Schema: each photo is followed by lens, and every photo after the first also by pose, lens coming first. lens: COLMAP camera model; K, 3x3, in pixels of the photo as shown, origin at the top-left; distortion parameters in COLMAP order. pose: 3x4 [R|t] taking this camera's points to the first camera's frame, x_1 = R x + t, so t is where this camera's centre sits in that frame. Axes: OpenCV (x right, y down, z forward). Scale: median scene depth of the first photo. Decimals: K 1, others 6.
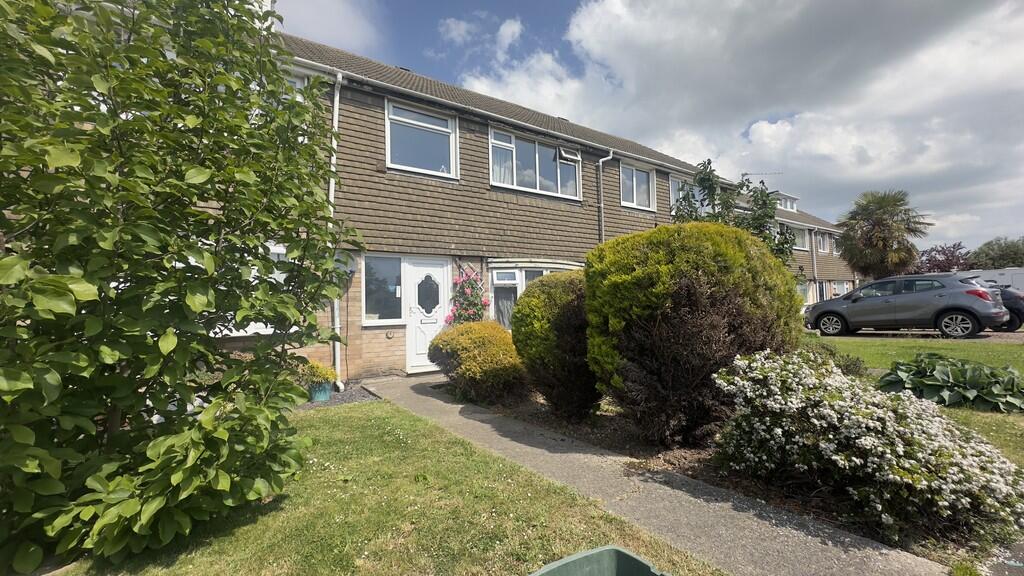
lens RADIAL K [[408.7, 0, 510.6], [0, 408.7, 288.2], [0, 0, 1]] dist [-0.005671, 0.001034]
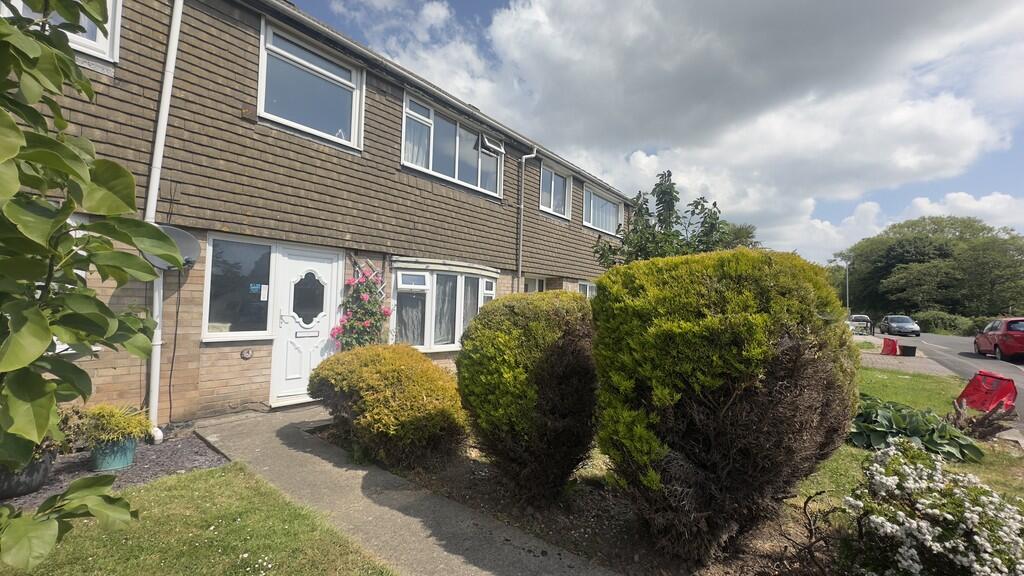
lens RADIAL K [[408.7, 0, 511.6], [0, 408.7, 287.9], [0, 0, 1]] dist [-0.005671, 0.001034]
pose [[0.953483, 0.064372, 0.294492, -0.067890], [-0.066585, 0.997778, -0.002519, -0.025381], [-0.294000, -0.017207, 0.955651, 0.178506]]
